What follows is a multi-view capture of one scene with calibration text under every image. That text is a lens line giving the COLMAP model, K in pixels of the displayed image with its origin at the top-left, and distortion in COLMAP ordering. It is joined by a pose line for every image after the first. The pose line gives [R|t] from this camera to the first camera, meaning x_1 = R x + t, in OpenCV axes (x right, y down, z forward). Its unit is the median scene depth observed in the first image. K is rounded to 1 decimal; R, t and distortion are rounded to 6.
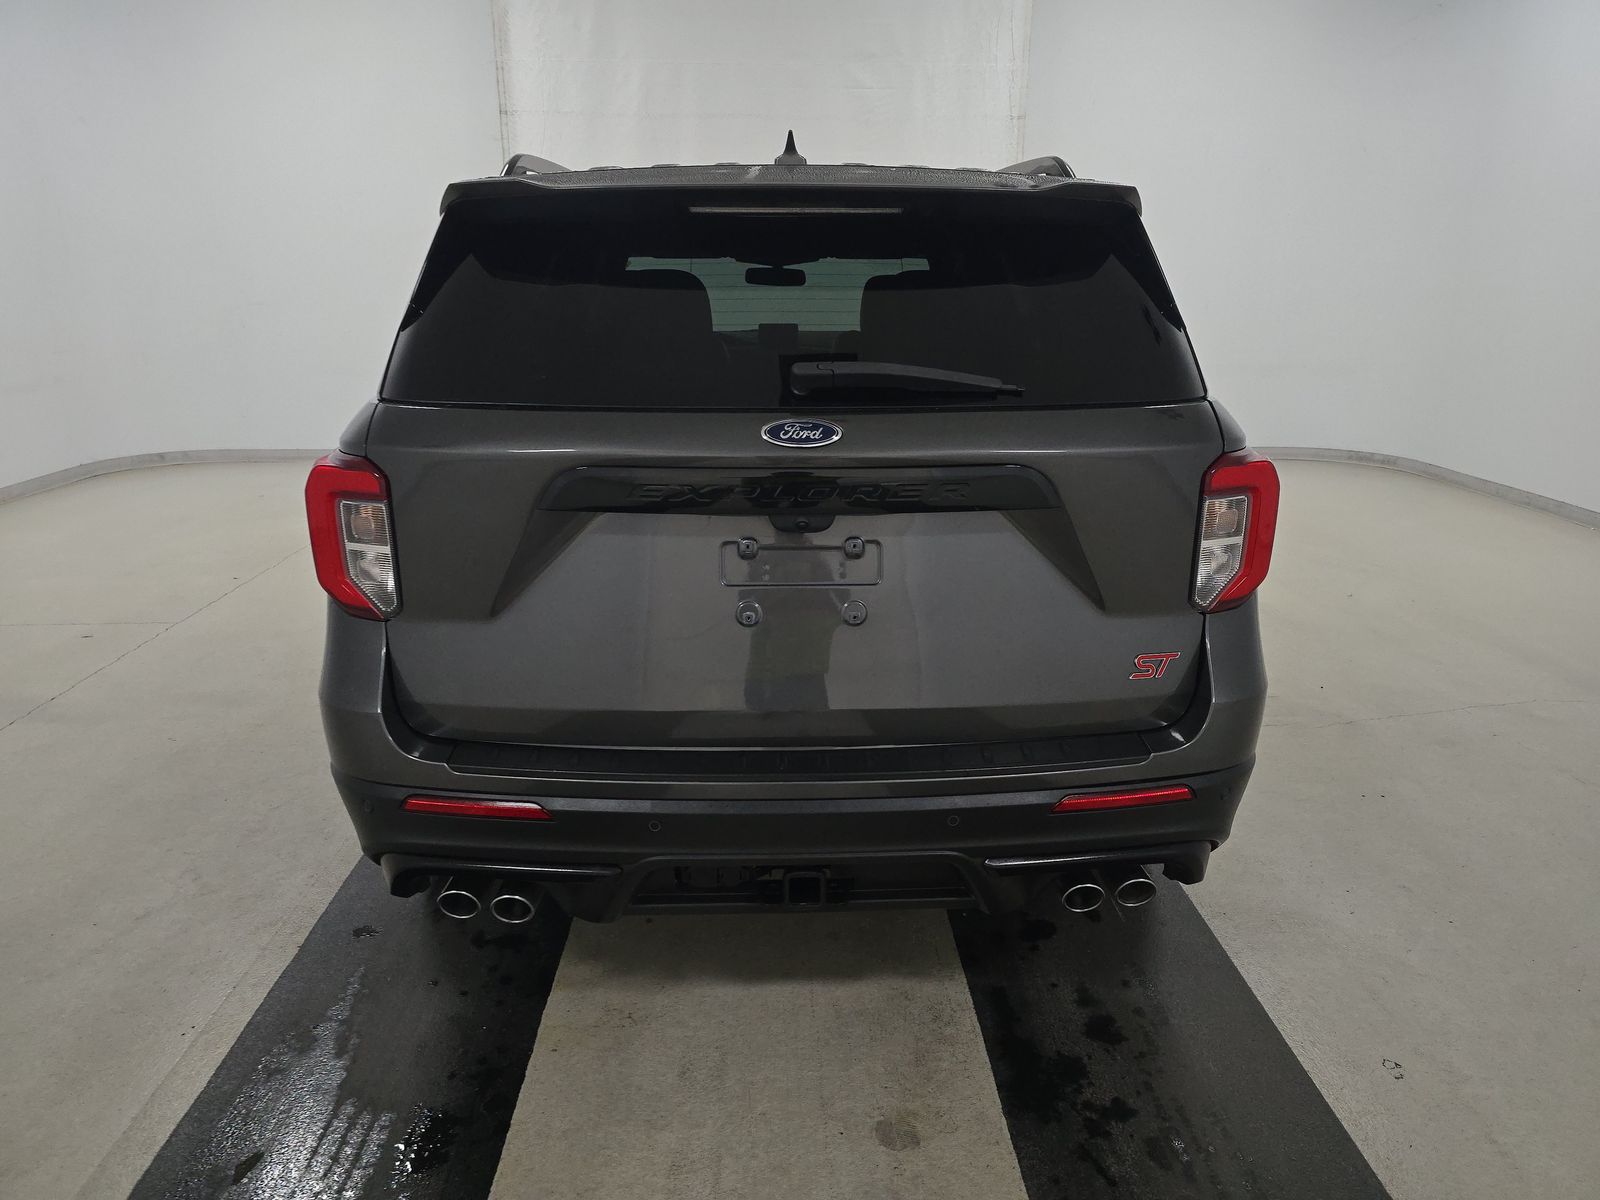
lens RADIAL K [[1116.6, 0, 800.0], [0, 1116.6, 600.0], [0, 0, 1]] dist [0.016389, 0.000967]
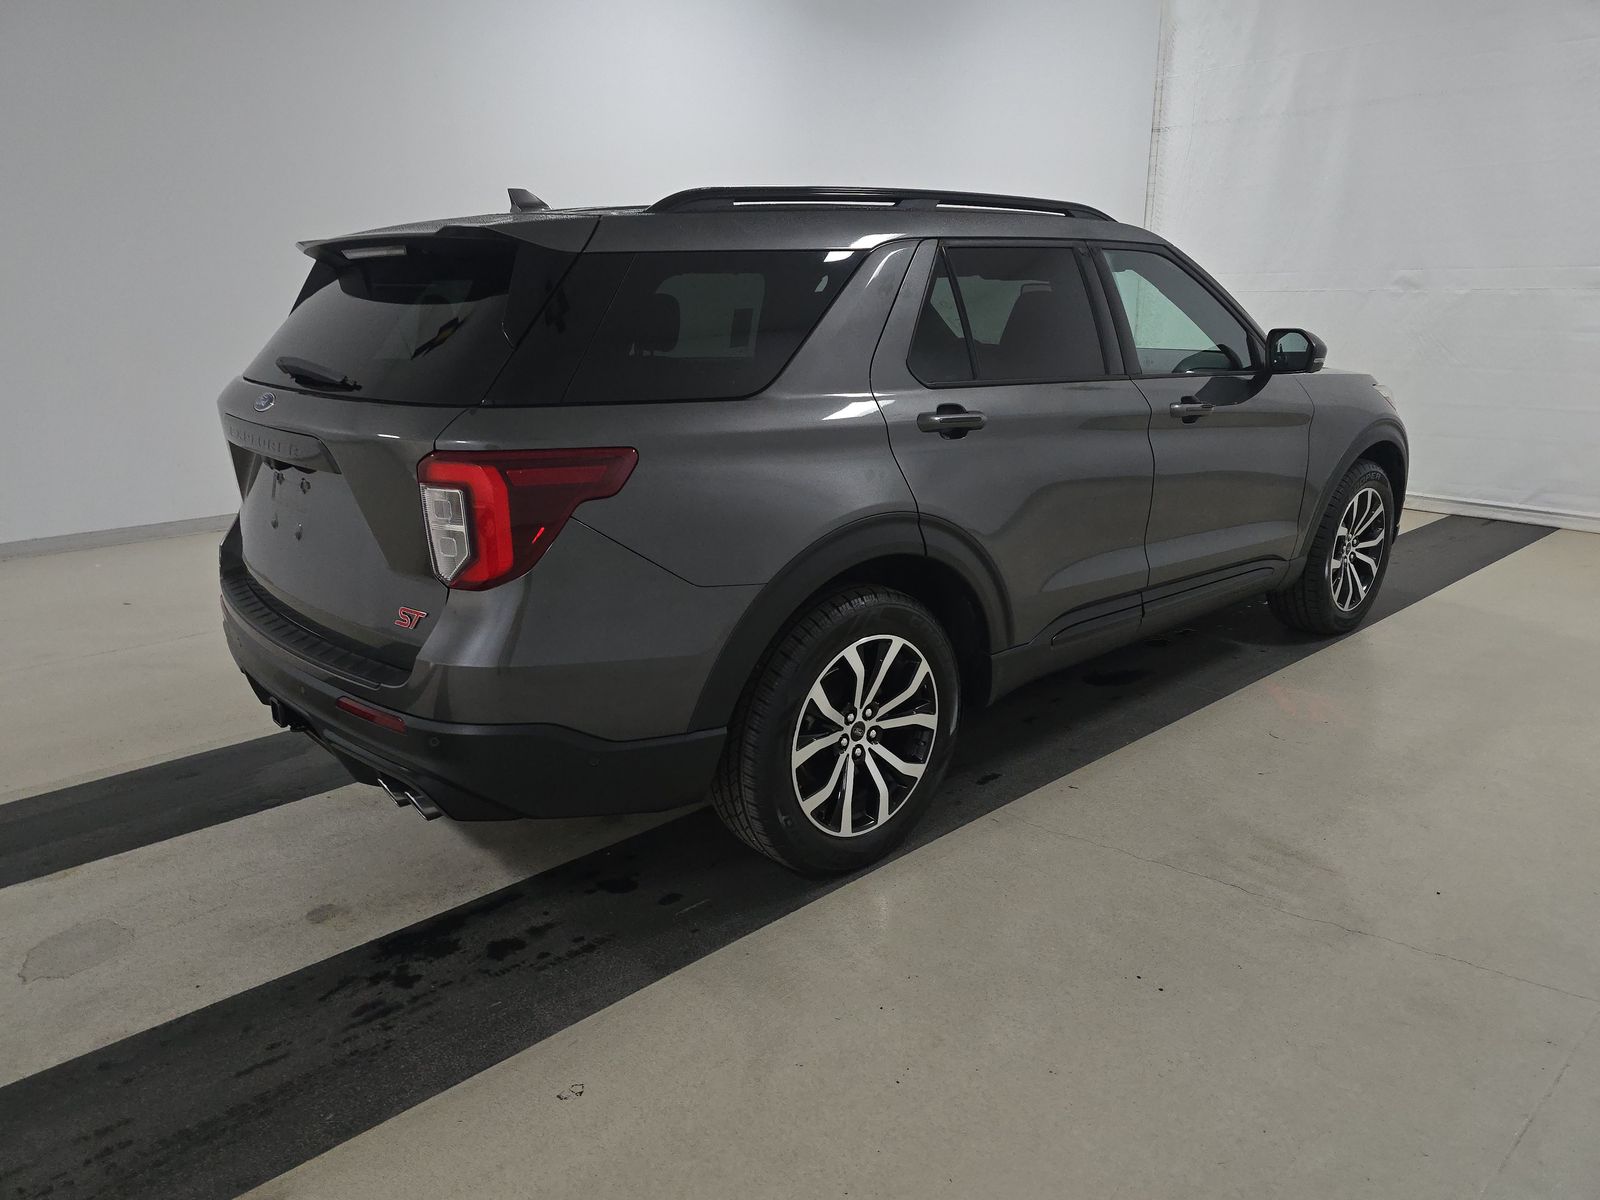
lens RADIAL K [[1116.6, 0, 800.0], [0, 1116.6, 600.0], [0, 0, 1]] dist [0.016389, 0.000967]
pose [[0.613553, 0.194632, -0.765291, 1.331029], [-0.202063, 0.975579, 0.086115, -0.133820], [0.763363, 0.101801, 0.637897, 0.481208]]
